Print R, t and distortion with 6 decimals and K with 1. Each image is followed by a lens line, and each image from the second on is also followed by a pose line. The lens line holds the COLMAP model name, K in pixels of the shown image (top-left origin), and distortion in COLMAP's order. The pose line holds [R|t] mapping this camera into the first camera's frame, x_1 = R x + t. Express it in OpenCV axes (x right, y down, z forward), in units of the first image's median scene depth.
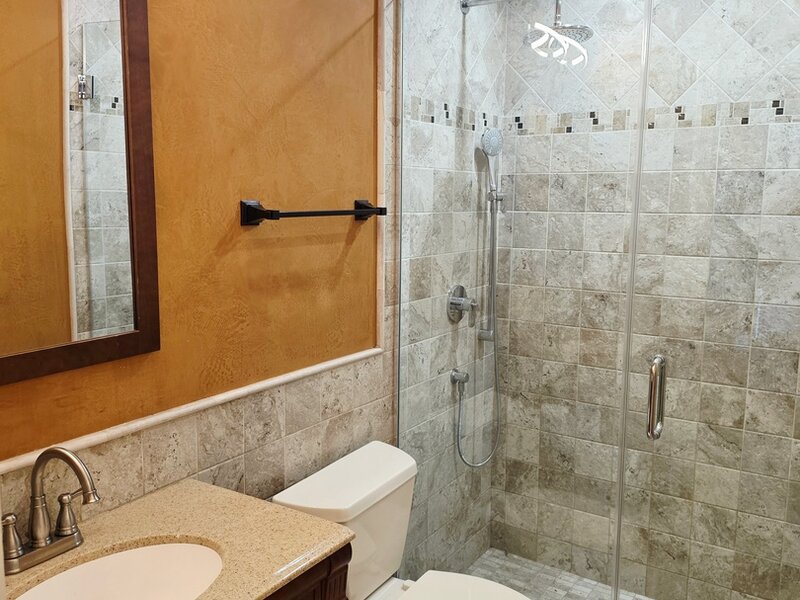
lens RADIAL K [[708.8, 0, 400.0], [0, 708.8, 300.0], [0, 0, 1]] dist [0.140530, -0.207637]
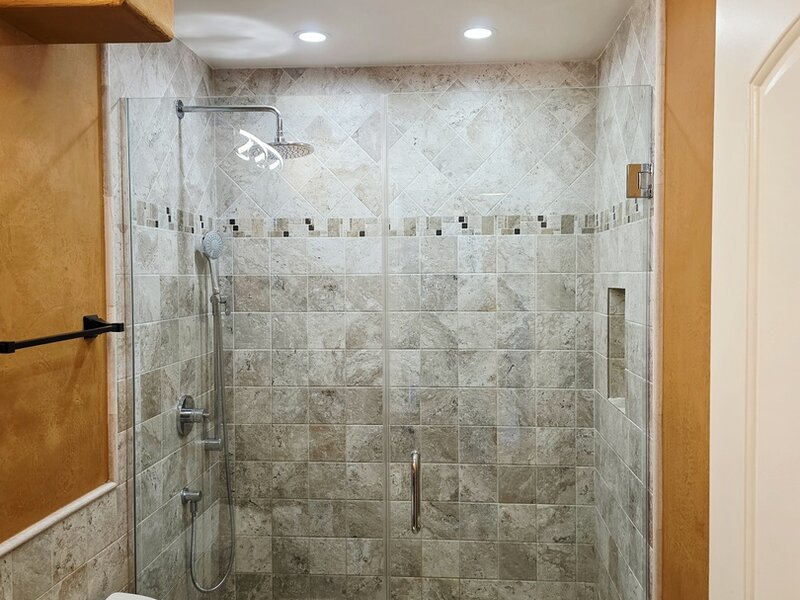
lens RADIAL K [[708.8, 0, 400.0], [0, 708.8, 300.0], [0, 0, 1]] dist [0.140530, -0.207637]
pose [[0.883907, -0.034939, 0.466356, -0.109443], [0.085143, 0.992562, -0.087014, -0.041063], [-0.459847, 0.116619, 0.880307, 0.029806]]
